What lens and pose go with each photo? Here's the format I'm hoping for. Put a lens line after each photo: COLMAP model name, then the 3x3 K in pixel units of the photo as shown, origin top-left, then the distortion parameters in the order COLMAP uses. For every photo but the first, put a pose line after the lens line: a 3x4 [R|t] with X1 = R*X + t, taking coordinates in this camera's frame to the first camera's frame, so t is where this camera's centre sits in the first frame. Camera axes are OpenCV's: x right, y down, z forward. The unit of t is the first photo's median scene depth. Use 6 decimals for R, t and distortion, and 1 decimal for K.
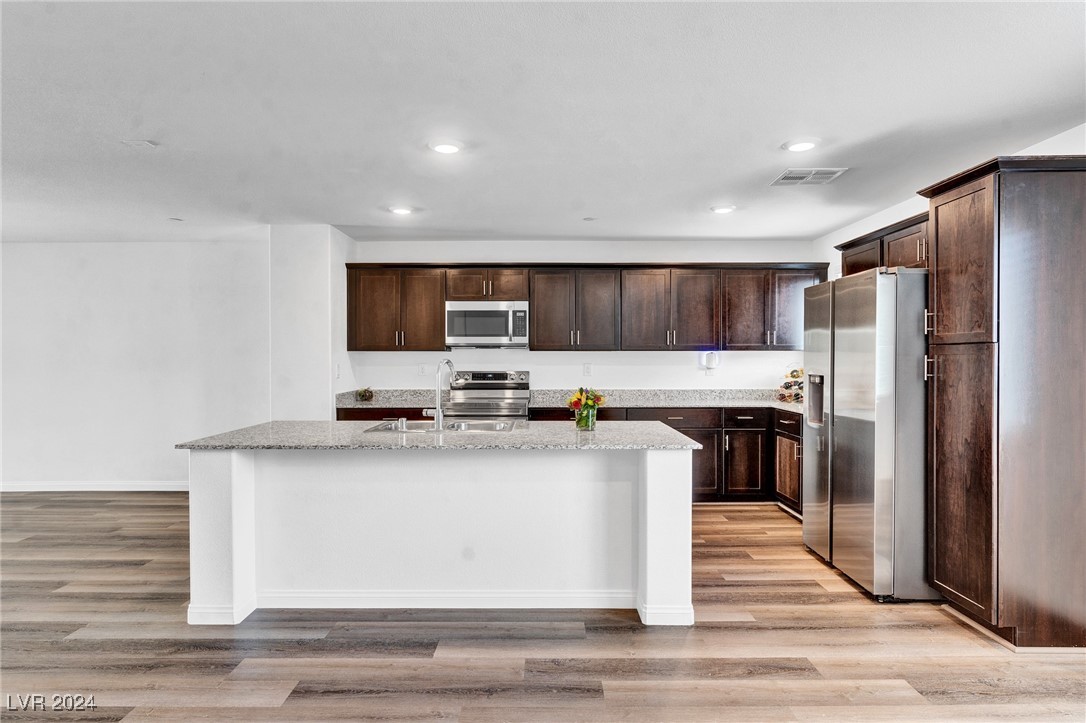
lens RADIAL K [[598.6, 0, 543.0], [0, 598.6, 361.5], [0, 0, 1]] dist [-0.000460, -0.000195]
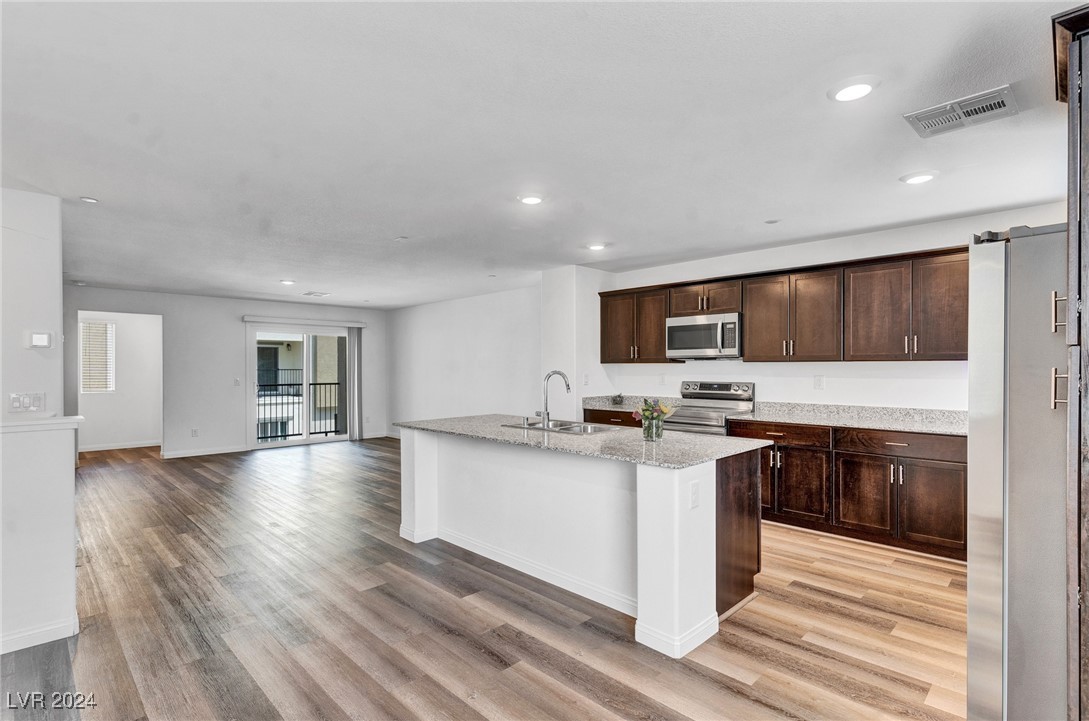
lens RADIAL K [[528.5, 0, 545.0], [0, 528.5, 364.9], [0, 0, 1]] dist [0.002013, 0.000317]
pose [[0.705282, -0.004075, -0.708915, 0.391716], [-0.003213, 0.999955, -0.008945, -0.004503], [0.708919, 0.008586, 0.705237, 0.155098]]
